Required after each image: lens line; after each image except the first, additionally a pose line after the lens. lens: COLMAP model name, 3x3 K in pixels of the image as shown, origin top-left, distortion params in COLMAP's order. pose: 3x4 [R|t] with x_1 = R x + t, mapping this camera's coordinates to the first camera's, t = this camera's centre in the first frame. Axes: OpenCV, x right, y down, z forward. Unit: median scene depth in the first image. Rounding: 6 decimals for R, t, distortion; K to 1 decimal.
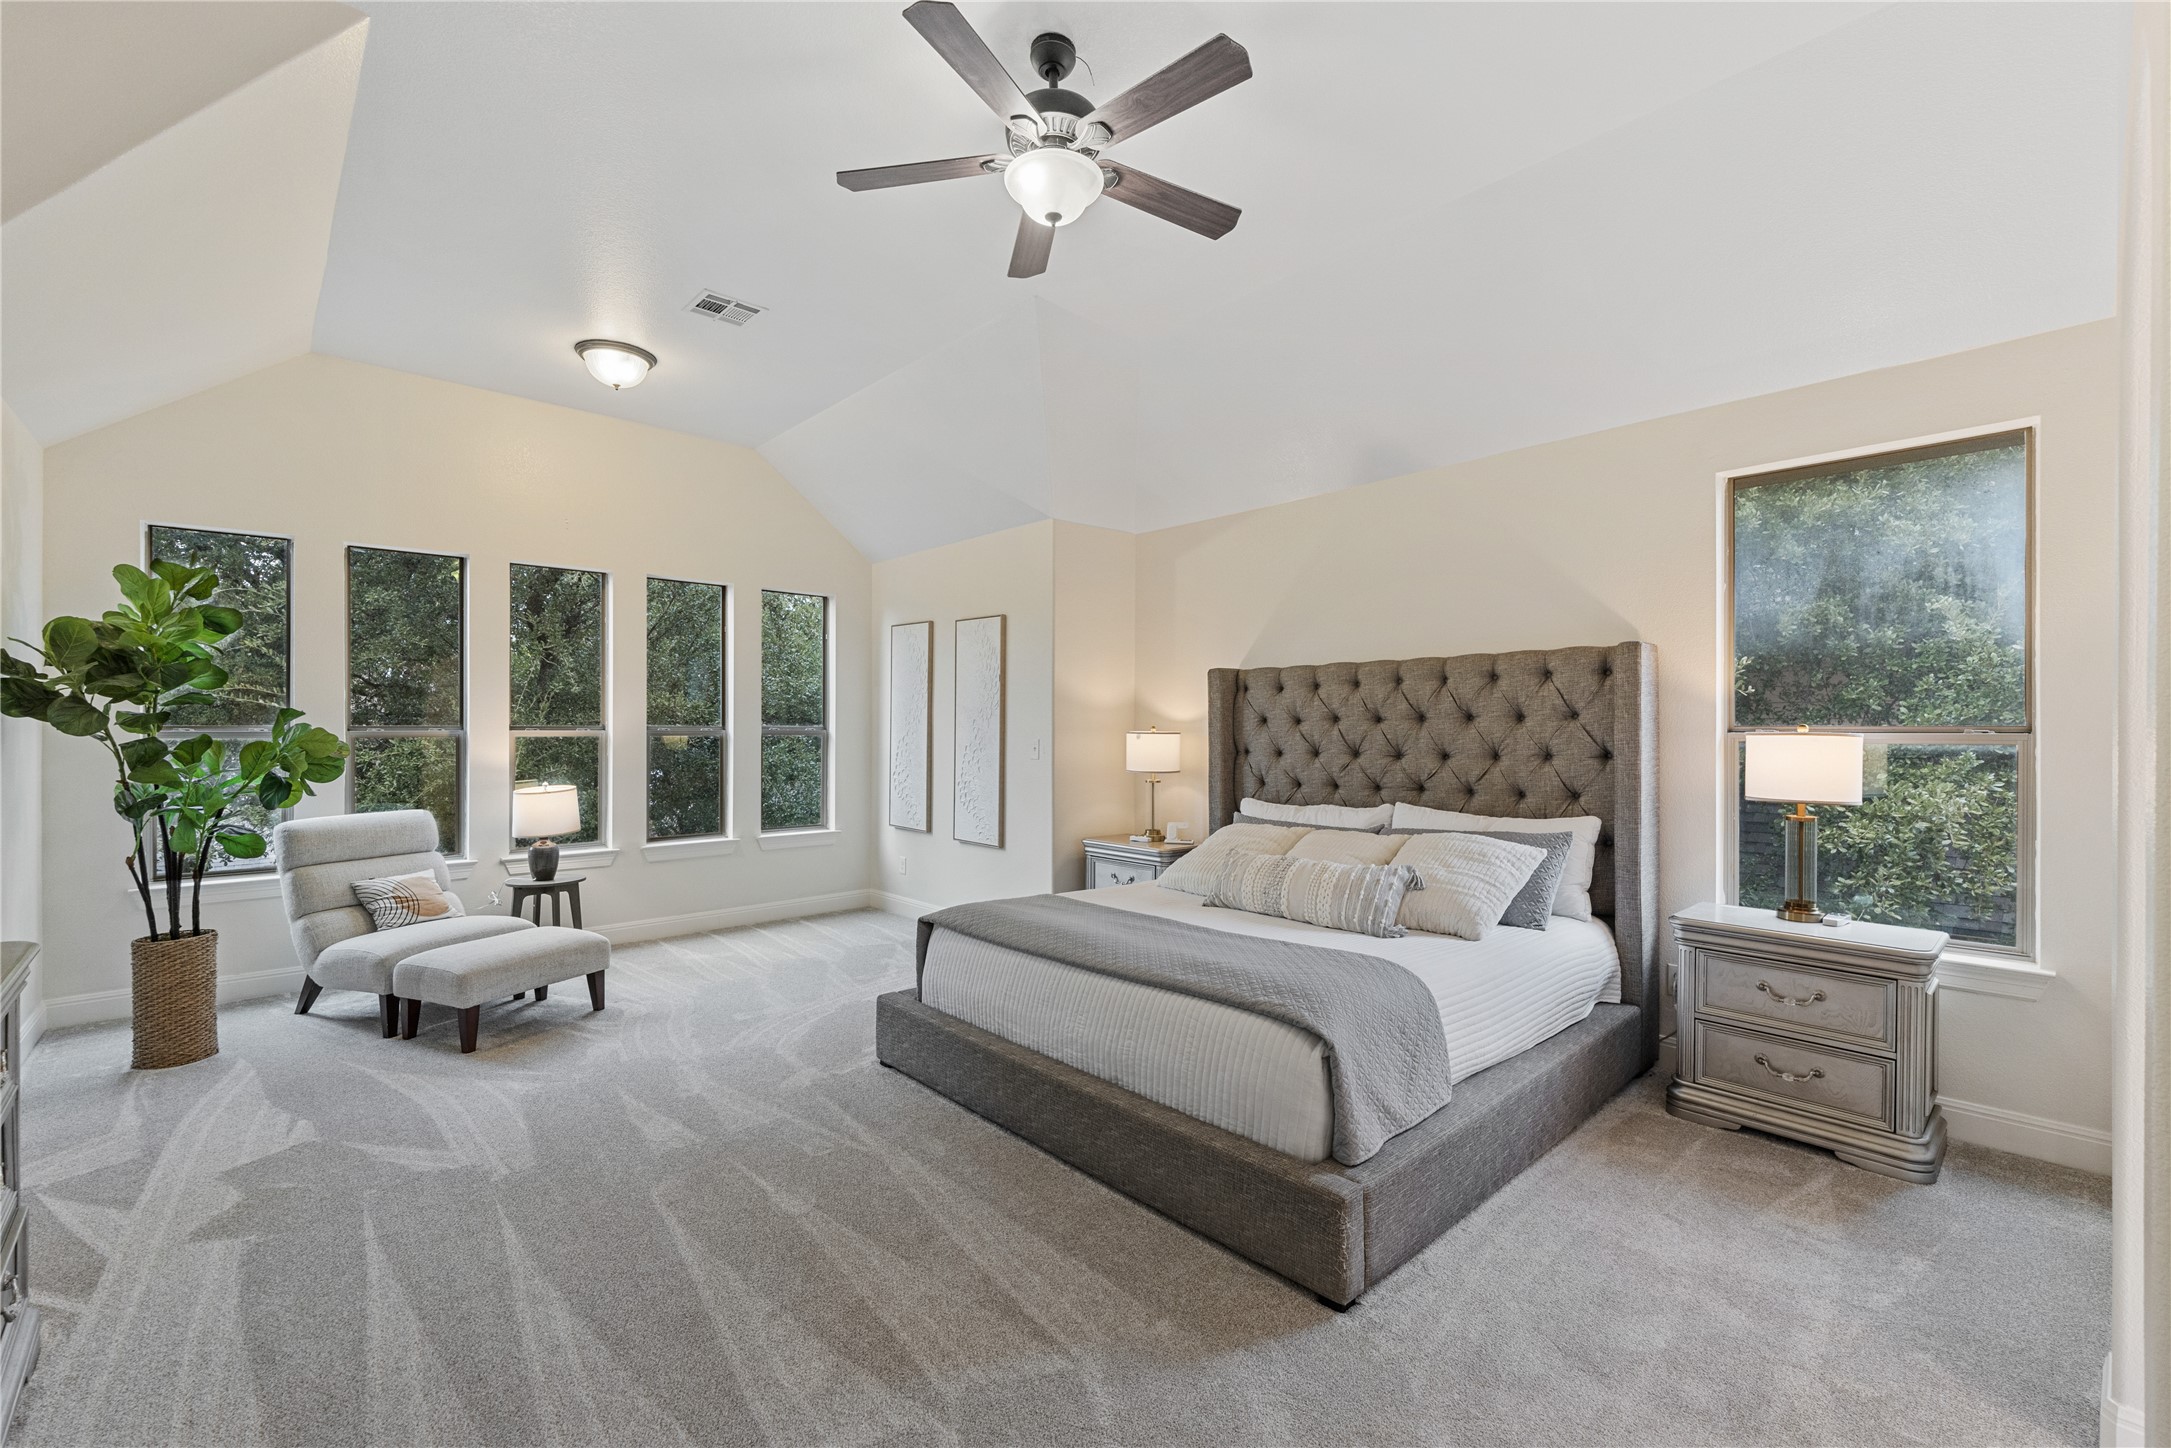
lens RADIAL K [[889.3, 0, 1094.3], [0, 889.3, 729.0], [0, 0, 1]] dist [-0.010214, -0.000036]
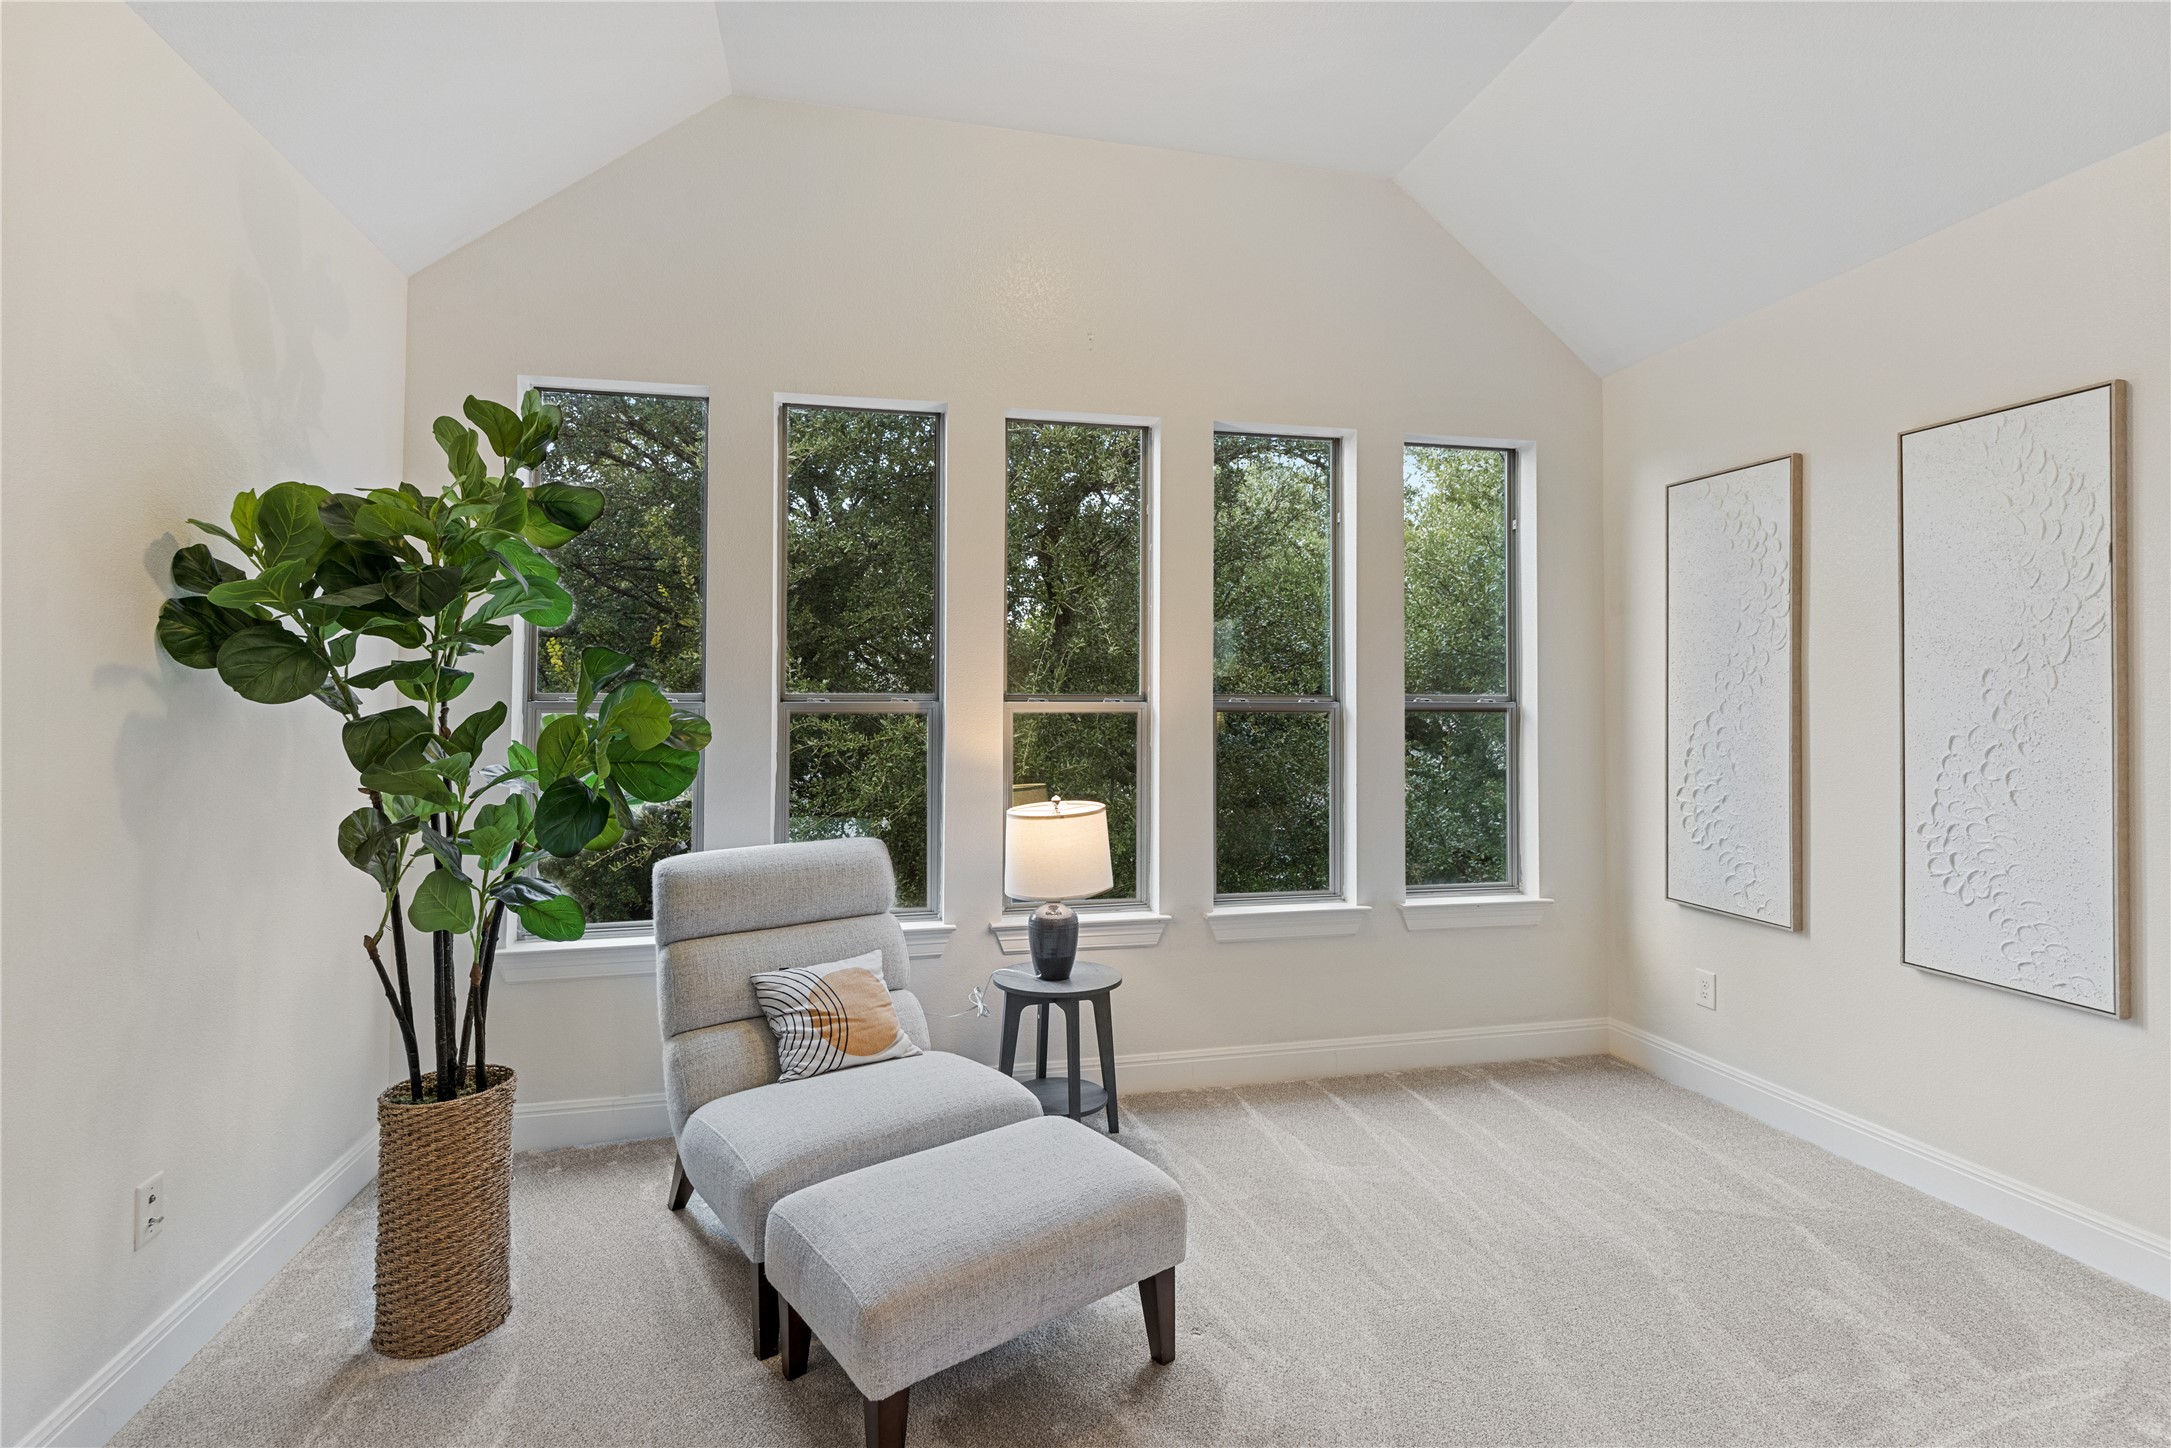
lens RADIAL K [[1074.6, 0, 1087.4], [0, 1074.6, 714.8], [0, 0, 1]] dist [-0.000250, -0.000053]
pose [[0.863282, 0.000618, -0.504721, -0.275513], [0.000596, 0.999997, 0.002244, 0.009118], [0.504722, -0.002238, 0.863279, 0.449082]]
